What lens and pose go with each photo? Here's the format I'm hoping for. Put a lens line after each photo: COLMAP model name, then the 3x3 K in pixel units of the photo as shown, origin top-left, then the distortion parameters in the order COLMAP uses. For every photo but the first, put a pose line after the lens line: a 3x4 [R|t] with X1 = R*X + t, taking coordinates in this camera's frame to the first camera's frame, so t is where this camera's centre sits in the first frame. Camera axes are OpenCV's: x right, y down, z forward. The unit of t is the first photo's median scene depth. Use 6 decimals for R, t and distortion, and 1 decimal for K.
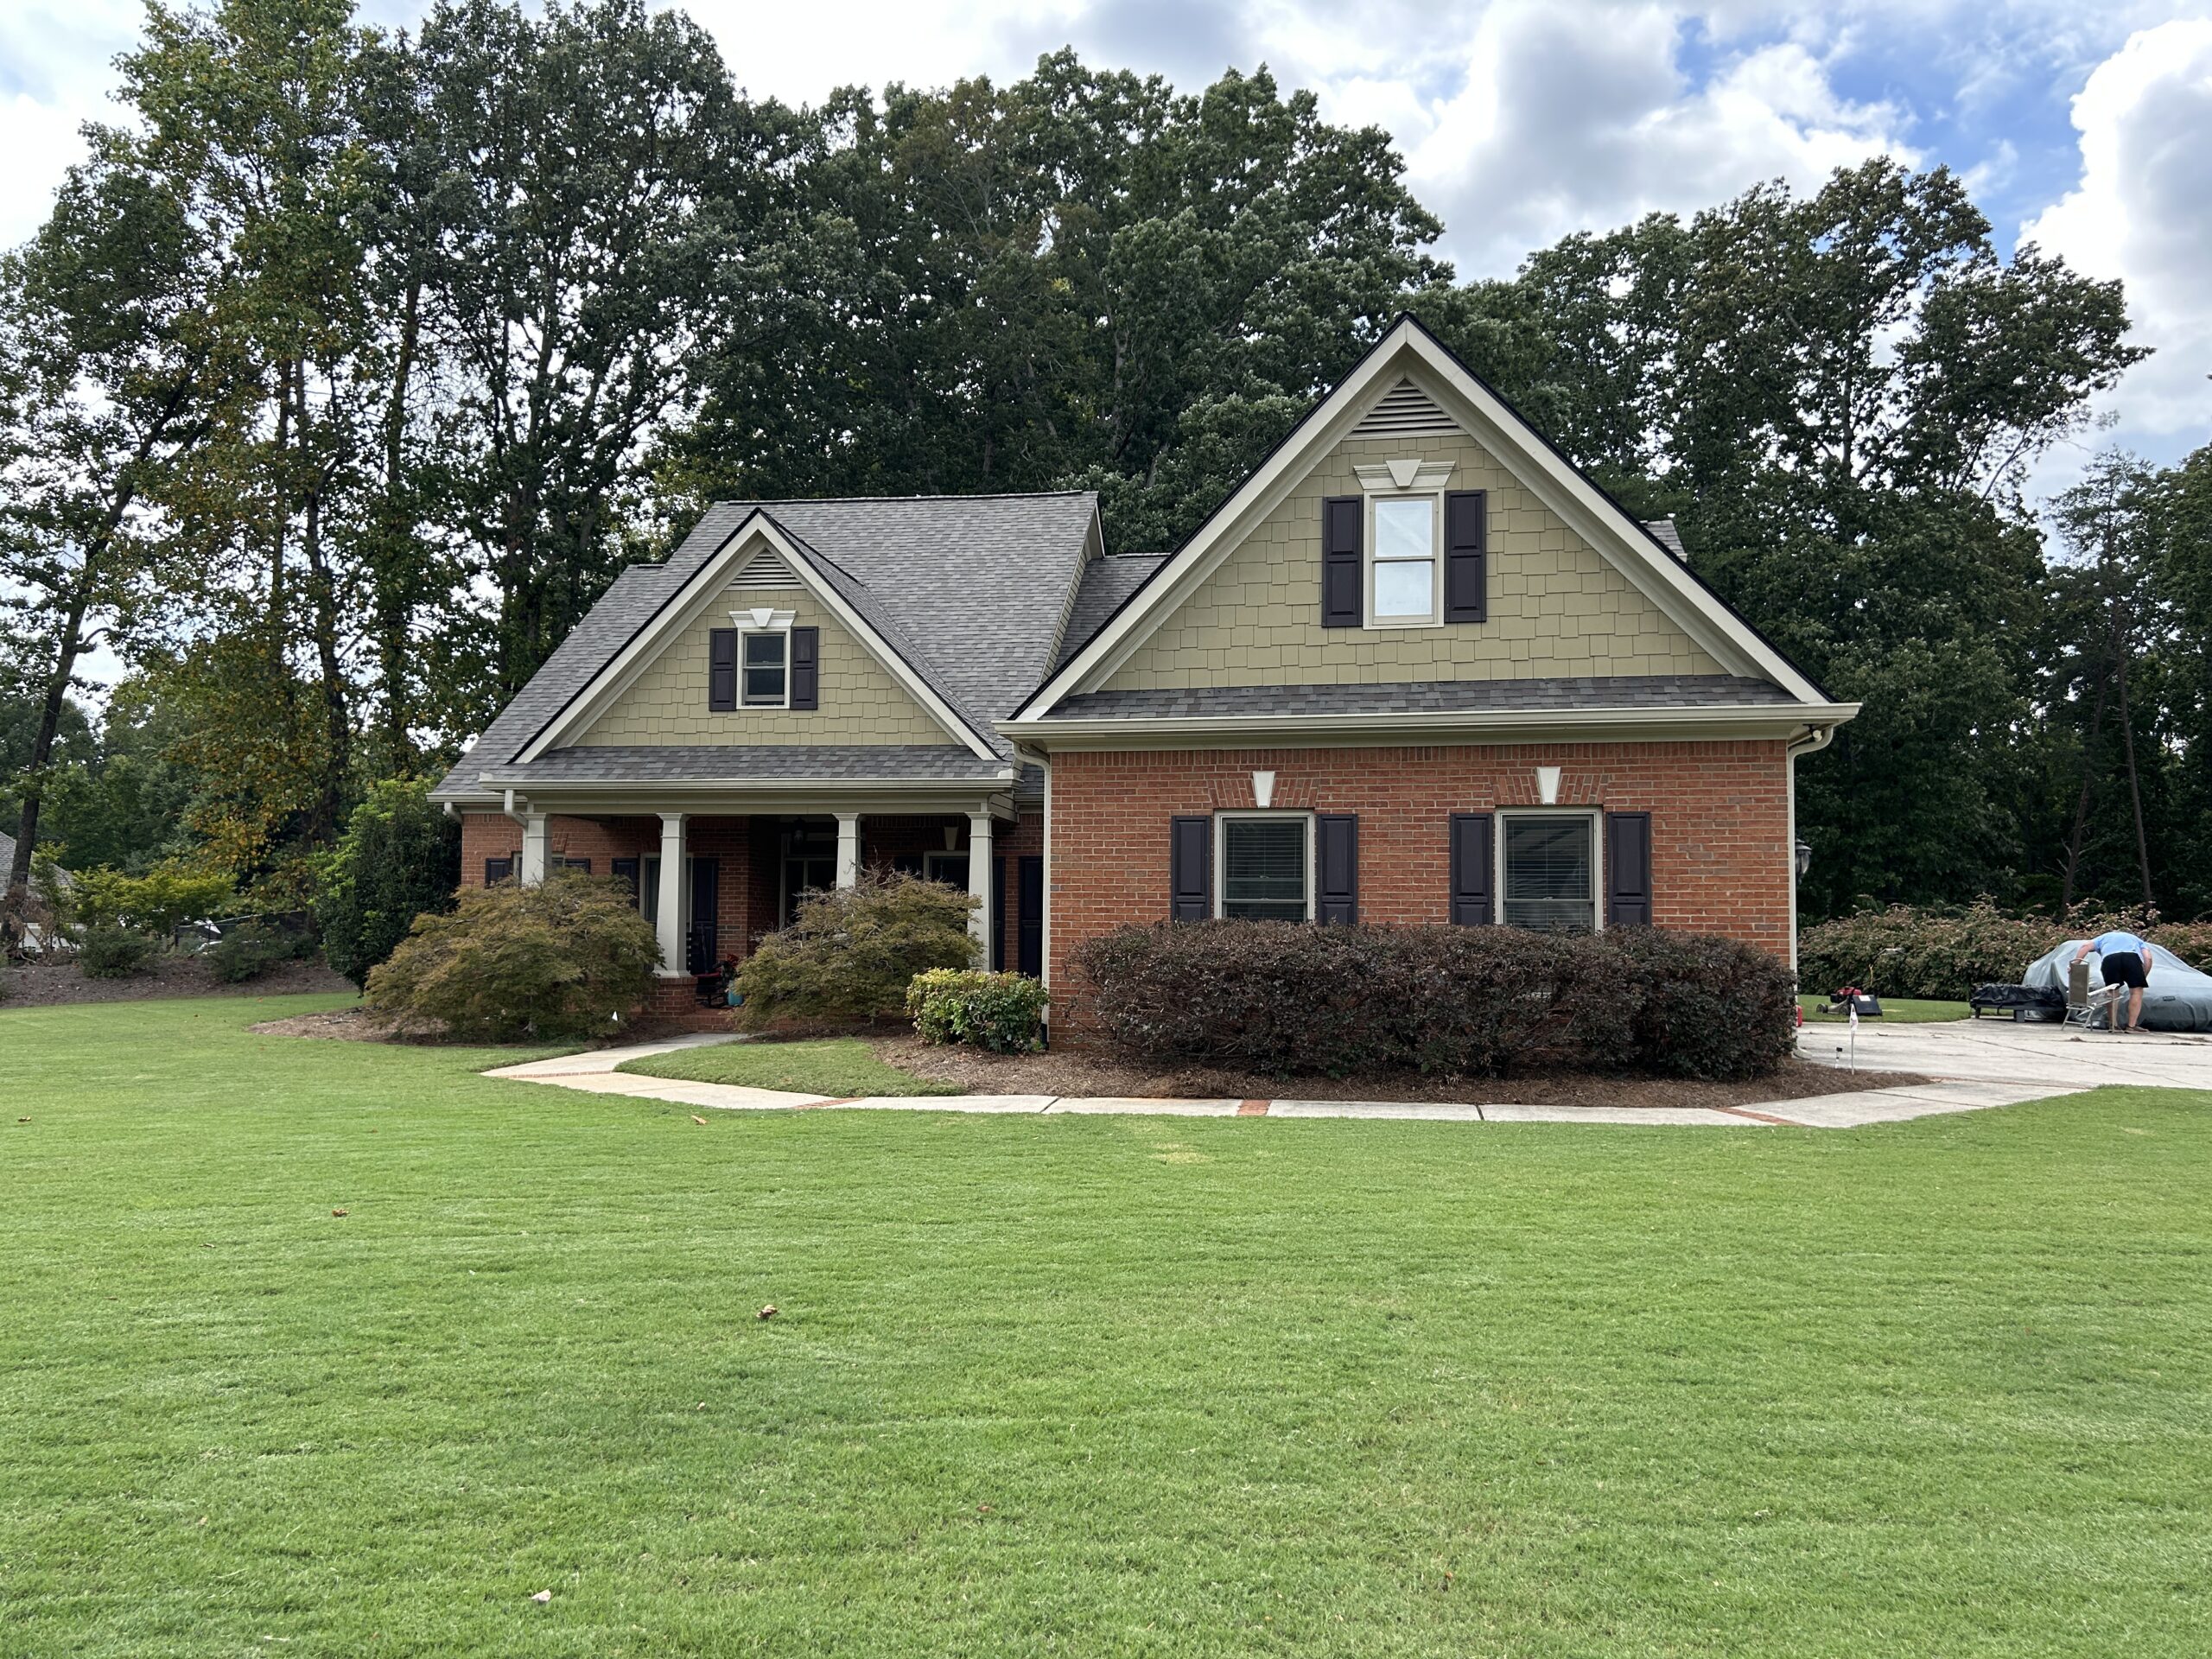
lens RADIAL K [[1672.7, 0, 1106.0], [0, 1672.7, 829.5], [0, 0, 1]] dist [0.022329, -0.006839]
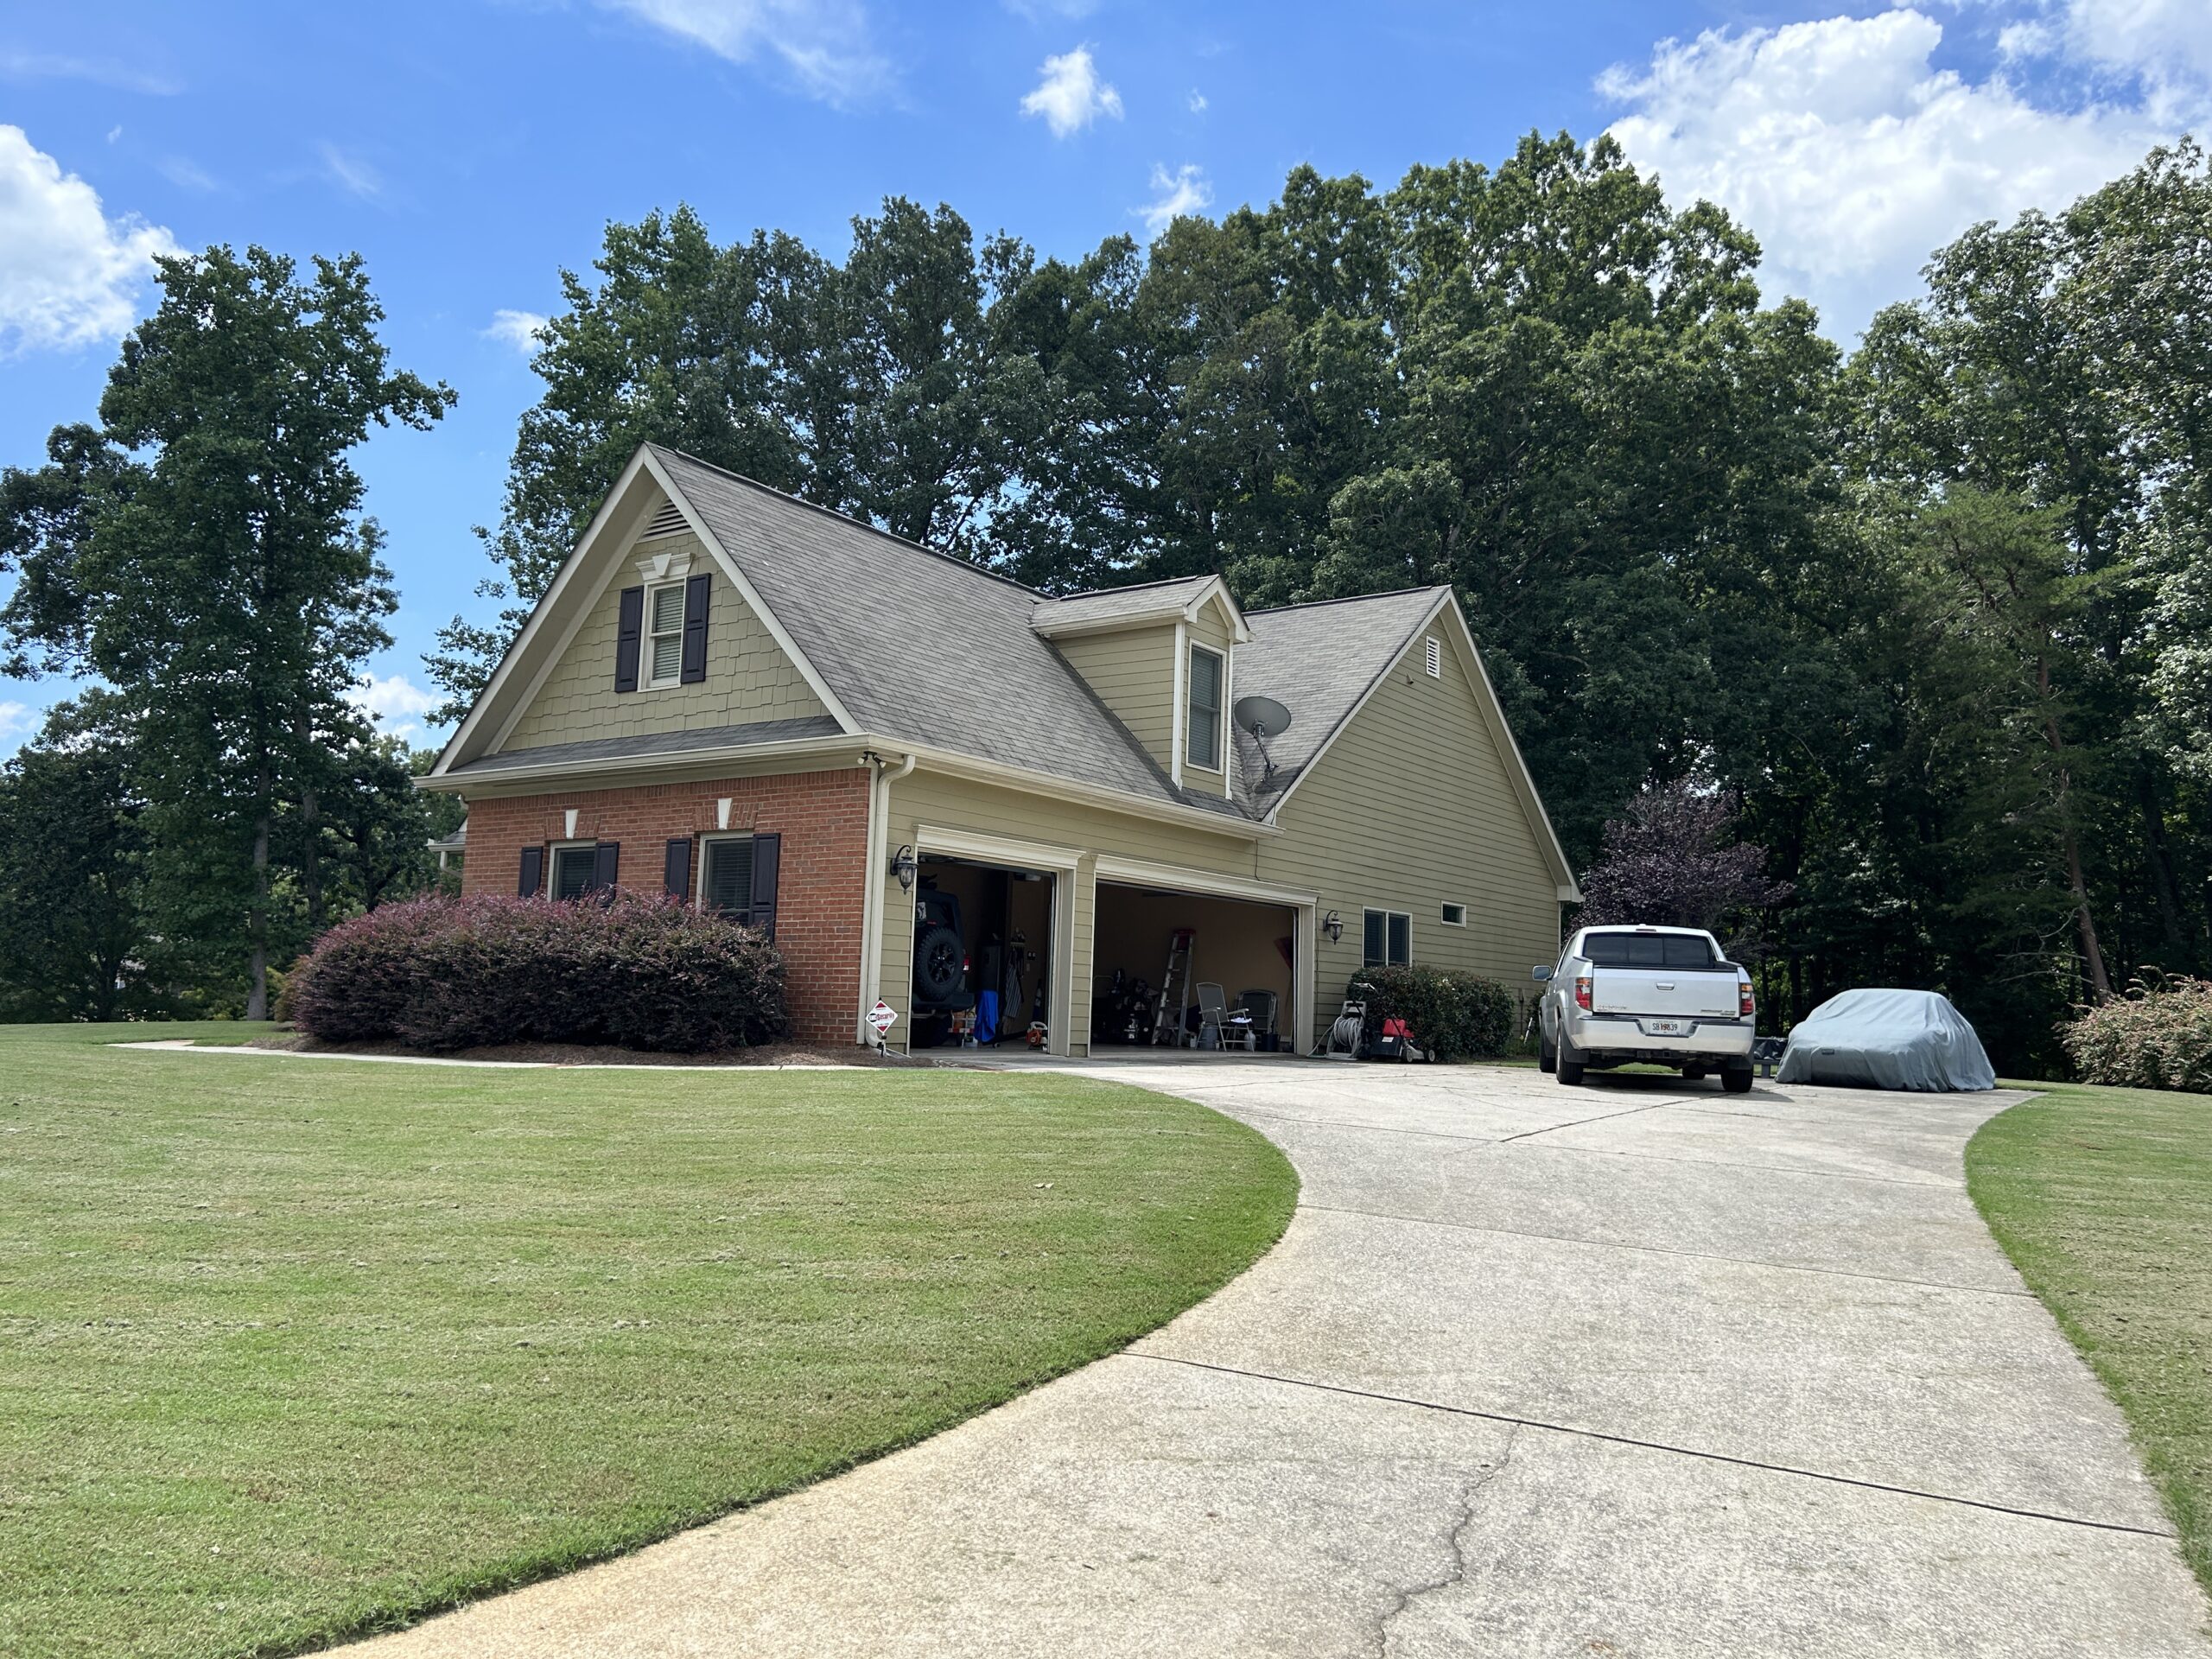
lens RADIAL K [[1677.8, 0, 1141.7], [0, 1677.8, 822.9], [0, 0, 1]] dist [0.004768, -0.000079]
pose [[0.919898, -0.026980, -0.391228, 0.647348], [0.005868, 0.998466, -0.055059, 0.030864], [0.392113, 0.048353, 0.918645, 0.008143]]
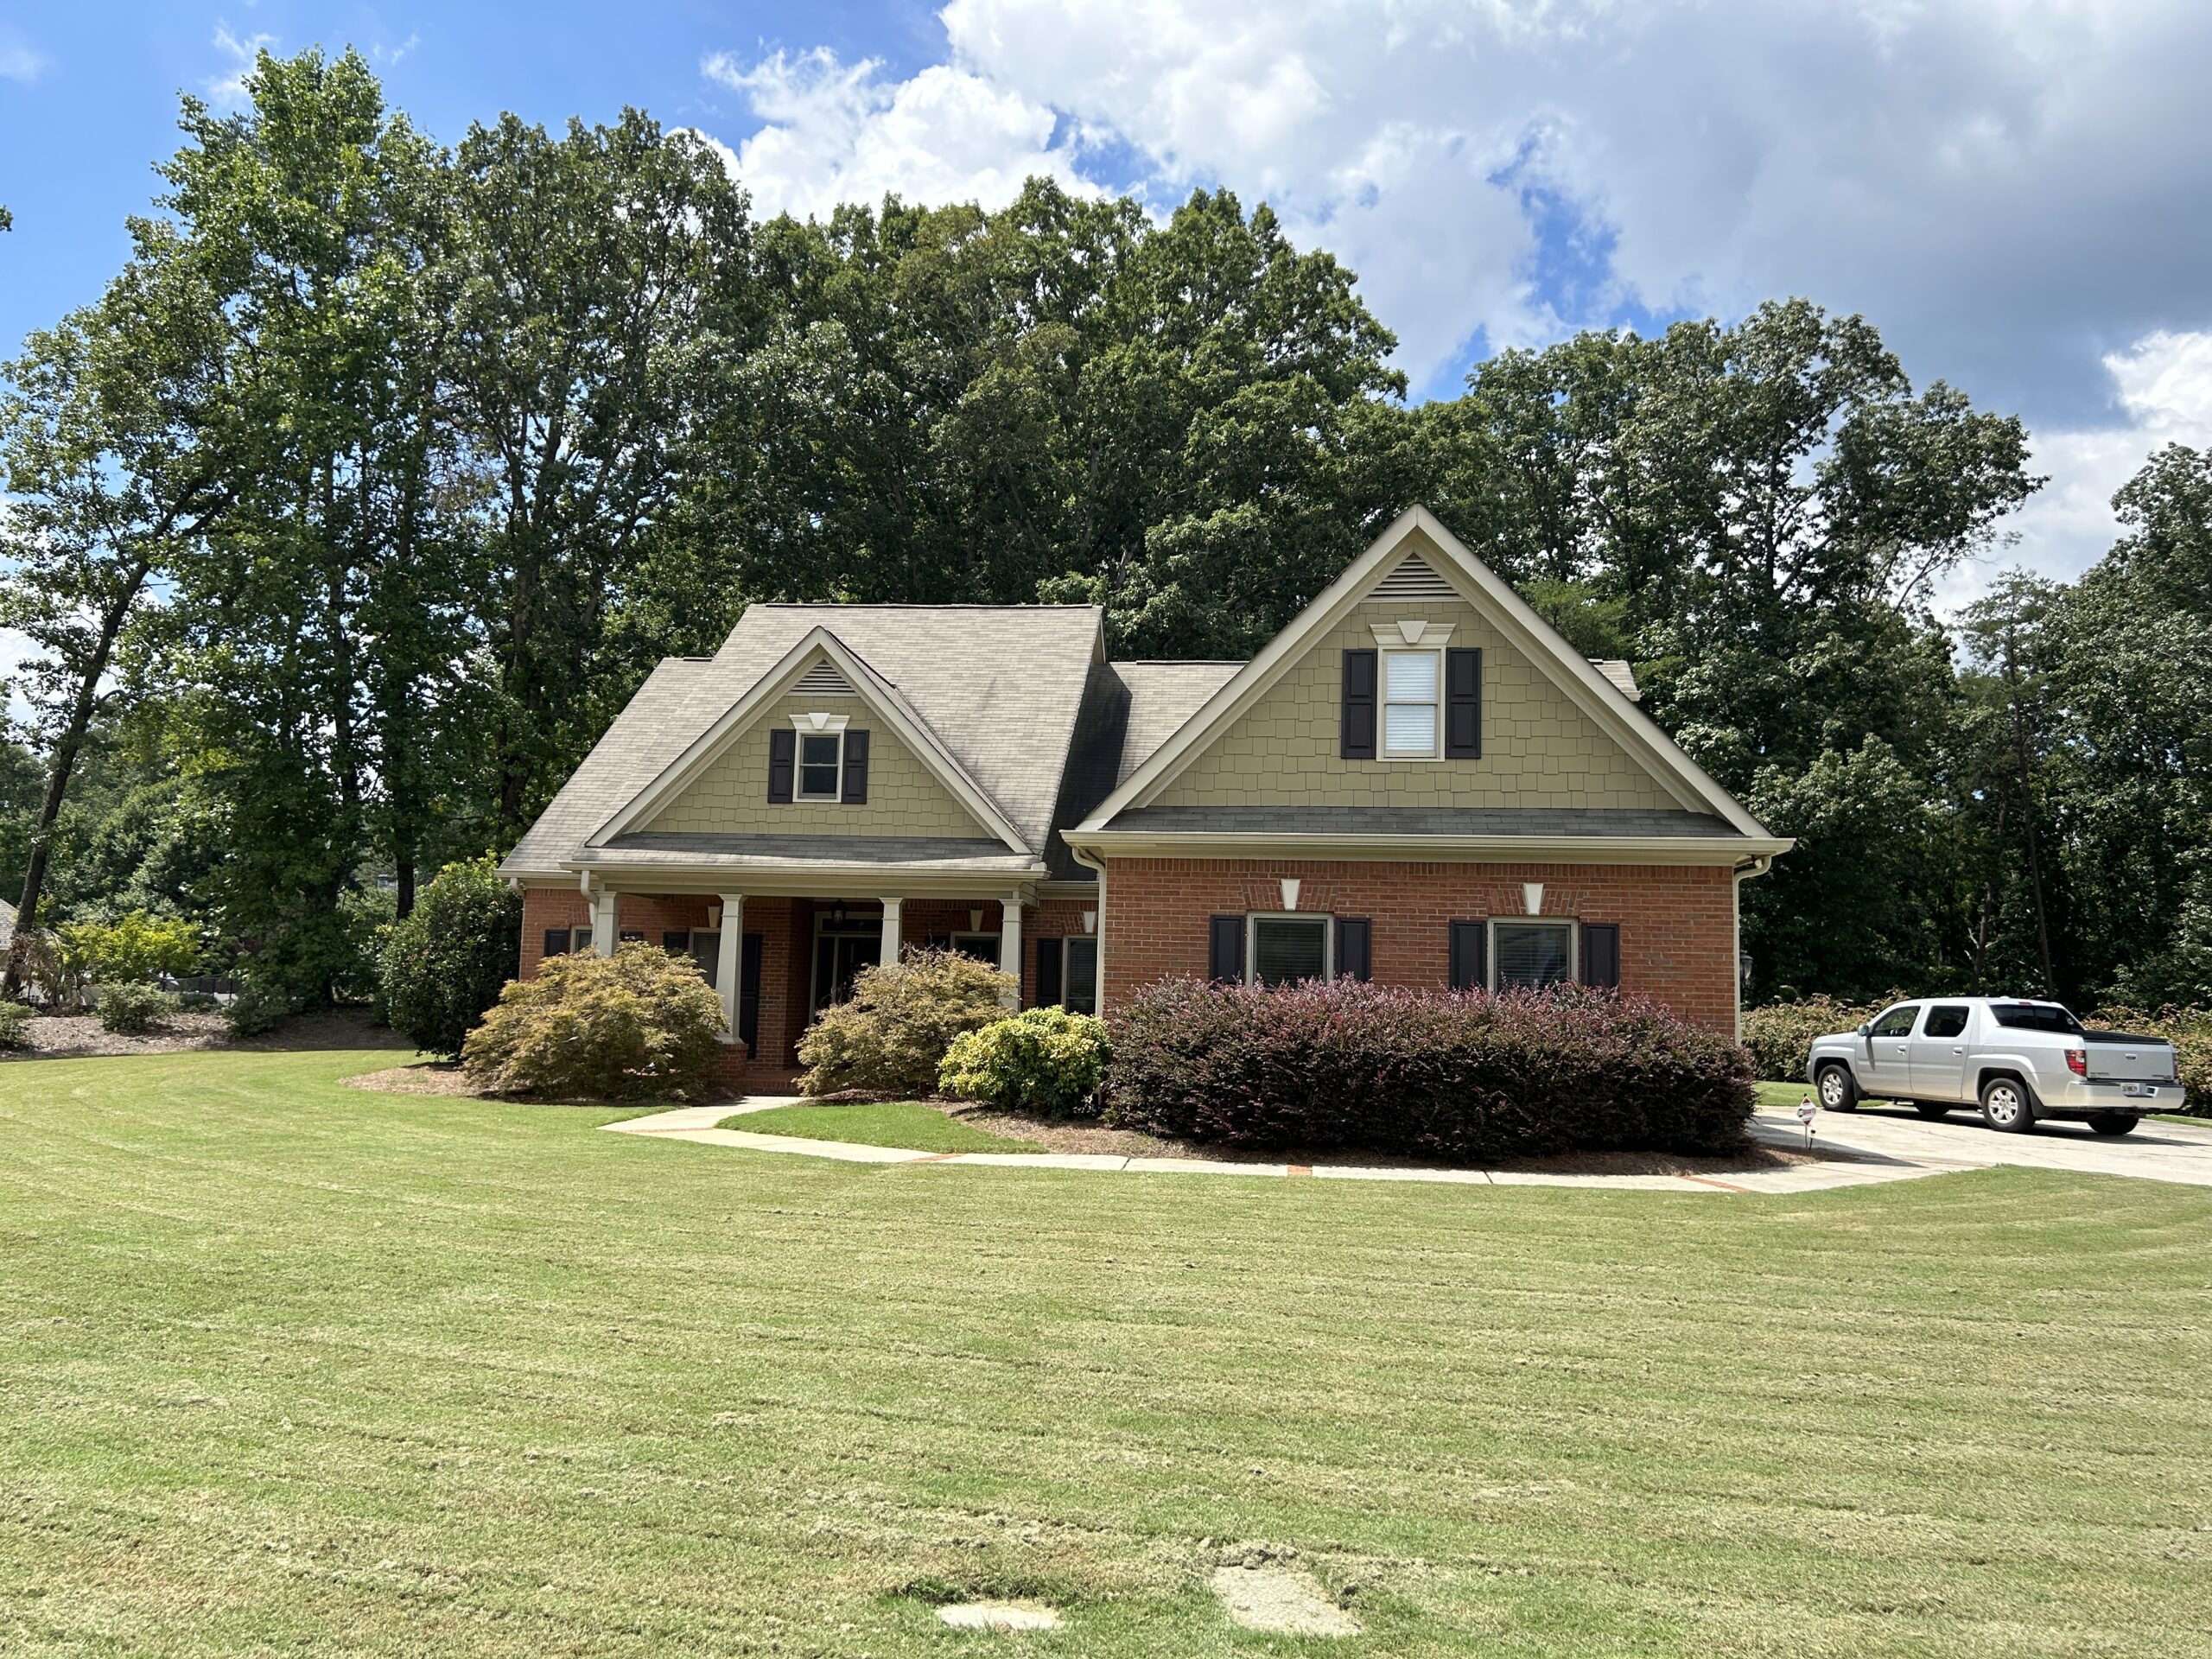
lens RADIAL K [[1654.0, 0, 1089.6], [0, 1654.0, 801.3], [0, 0, 1]] dist [0.021665, 0.002318]
pose [[0.999356, 0.023125, 0.027448, -0.052690], [-0.021539, 0.998156, -0.056742, -0.013875], [-0.028710, 0.056115, 0.998011, -0.104327]]
